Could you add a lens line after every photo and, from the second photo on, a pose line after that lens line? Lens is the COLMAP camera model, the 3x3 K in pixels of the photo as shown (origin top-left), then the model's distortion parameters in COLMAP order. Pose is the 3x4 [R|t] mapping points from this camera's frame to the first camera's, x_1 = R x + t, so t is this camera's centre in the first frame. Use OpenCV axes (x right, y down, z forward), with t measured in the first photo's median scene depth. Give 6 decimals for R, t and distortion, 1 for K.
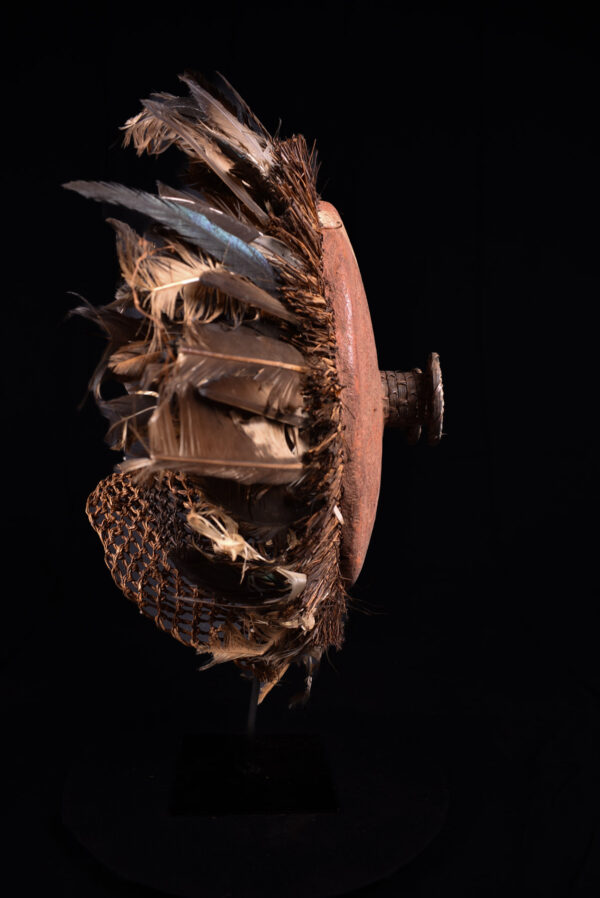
lens RADIAL K [[687.1, 0, 300.0], [0, 687.1, 449.0], [0, 0, 1]] dist [-0.072919, -0.001476]
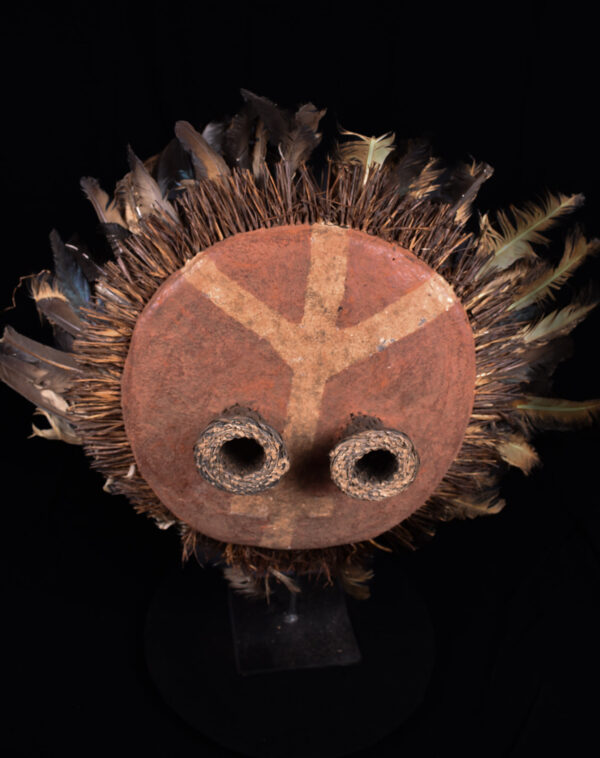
lens RADIAL K [[699.7, 0, 301.1], [0, 699.7, 338.0], [0, 0, 1]] dist [-0.096662, 0.001998]
pose [[0.090464, 0.435367, -0.895696, 1.533185], [-0.136013, 0.896358, 0.421952, -0.983930], [0.986568, 0.083654, 0.140304, 1.367822]]
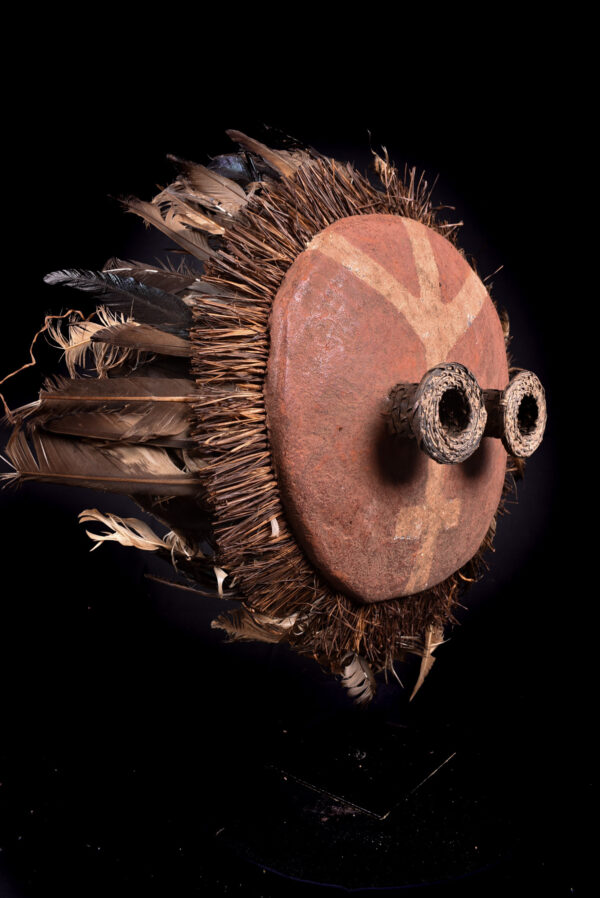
lens RADIAL K [[687.1, 0, 300.0], [0, 687.1, 449.0], [0, 0, 1]] dist [-0.072919, -0.001476]
pose [[0.715958, 0.045105, -0.696685, 1.011382], [-0.019107, 0.998803, 0.045030, -0.094033], [0.697882, -0.018928, 0.715963, 0.315186]]
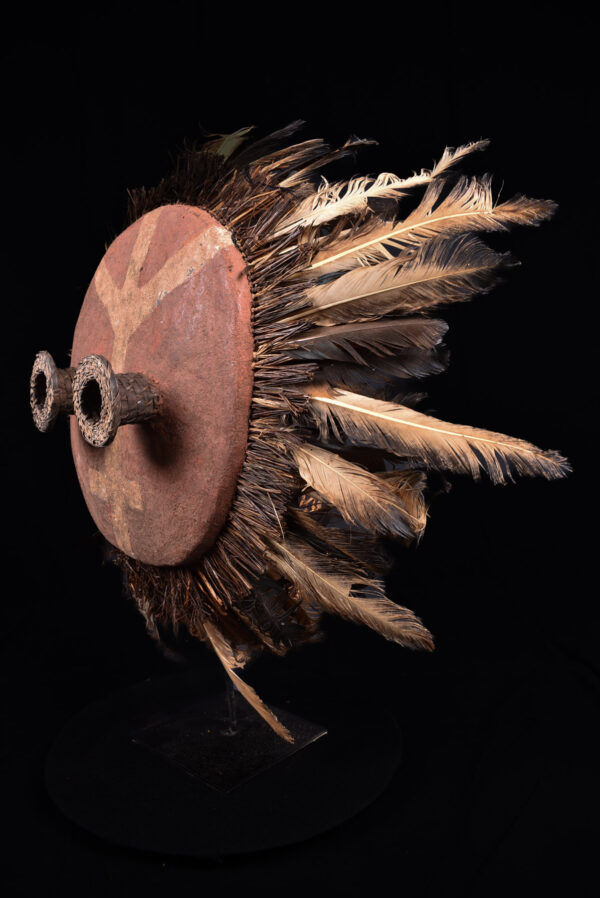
lens RADIAL K [[687.1, 0, 300.0], [0, 687.1, 449.0], [0, 0, 1]] dist [-0.072919, -0.001476]
pose [[-0.733564, 0.065184, -0.676487, 0.963432], [-0.046019, 0.988341, 0.145135, -0.239351], [0.678061, 0.137597, -0.722012, 3.109621]]
